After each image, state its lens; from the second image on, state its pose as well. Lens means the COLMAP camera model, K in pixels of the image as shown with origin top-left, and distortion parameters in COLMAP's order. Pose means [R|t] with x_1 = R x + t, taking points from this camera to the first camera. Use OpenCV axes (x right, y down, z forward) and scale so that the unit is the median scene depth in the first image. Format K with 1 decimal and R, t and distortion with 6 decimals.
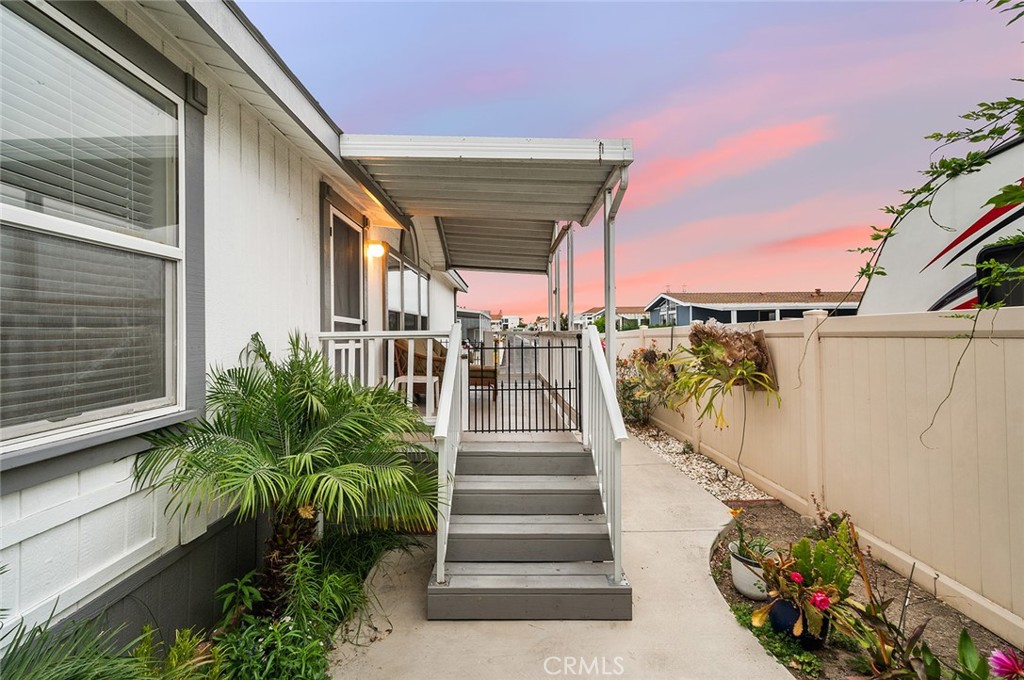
lens RADIAL K [[442.5, 0, 511.1], [0, 442.5, 331.5], [0, 0, 1]] dist [-0.002621, -0.000085]
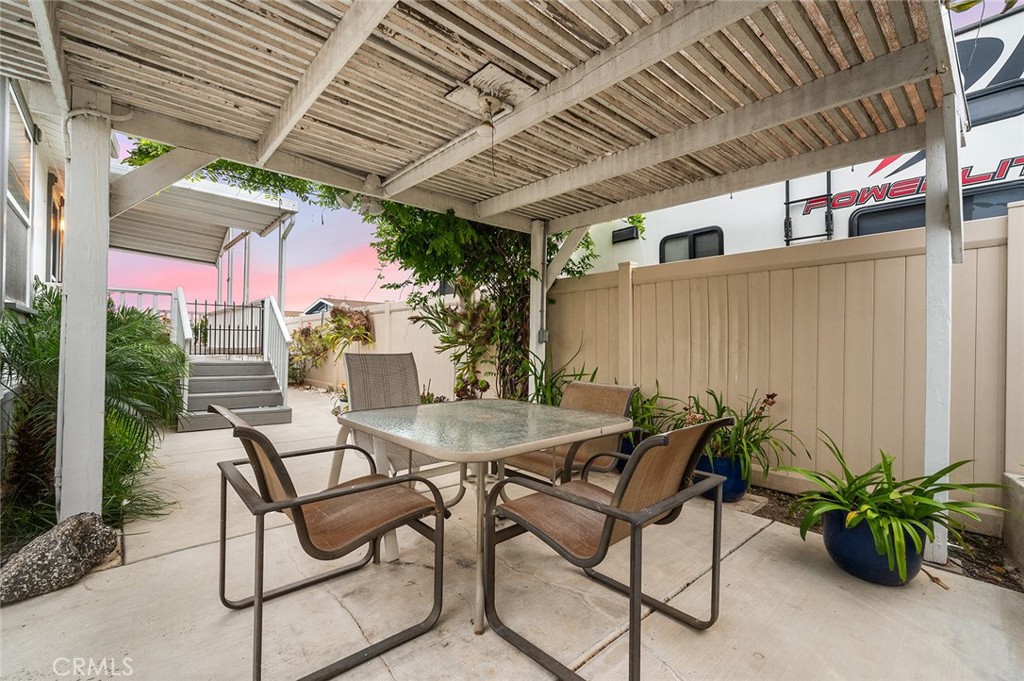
lens RADIAL K [[442.5, 0, 513.0], [0, 442.5, 335.3], [0, 0, 1]] dist [-0.002621, -0.000085]
pose [[0.742259, 0.030971, 0.669397, -0.223111], [-0.018135, 0.999494, -0.026134, 0.137656], [-0.669868, 0.007259, 0.742445, -0.777300]]
